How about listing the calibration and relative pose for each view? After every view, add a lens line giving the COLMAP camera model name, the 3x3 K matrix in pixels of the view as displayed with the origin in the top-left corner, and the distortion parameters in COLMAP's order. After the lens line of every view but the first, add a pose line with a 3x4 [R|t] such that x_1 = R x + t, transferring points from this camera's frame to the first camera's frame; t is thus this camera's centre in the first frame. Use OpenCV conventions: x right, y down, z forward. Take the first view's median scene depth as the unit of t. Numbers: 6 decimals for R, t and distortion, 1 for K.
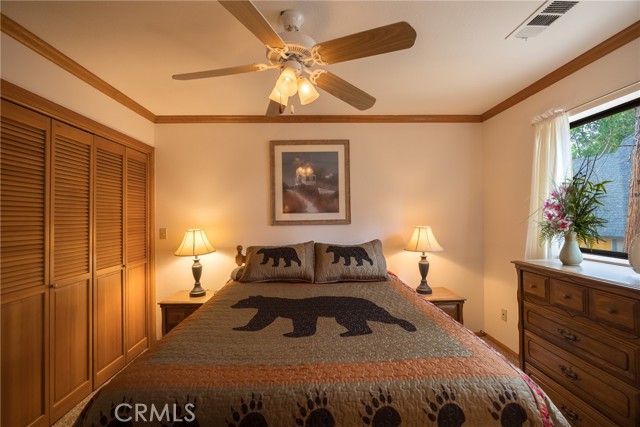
lens RADIAL K [[287.3, 0, 320.0], [0, 287.3, 214.8], [0, 0, 1]] dist [-0.004692, -0.000653]
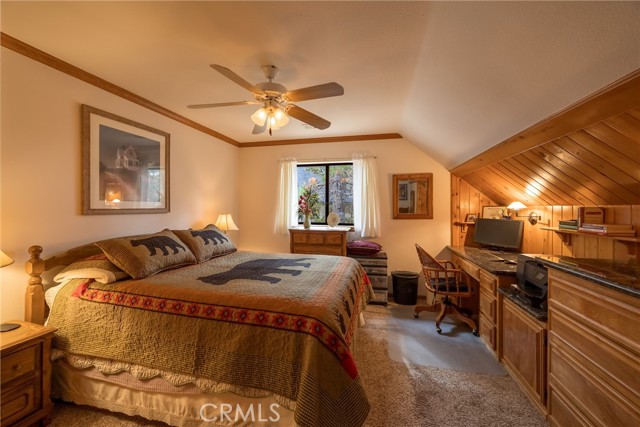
lens RADIAL K [[246.2, 0, 321.8], [0, 246.2, 209.5], [0, 0, 1]] dist [0.001978, 0.000248]
pose [[0.265281, 0.005775, 0.964154, -0.637421], [-0.011701, 0.999928, -0.002769, 0.016644], [-0.964100, -0.010547, 0.265329, 0.208247]]
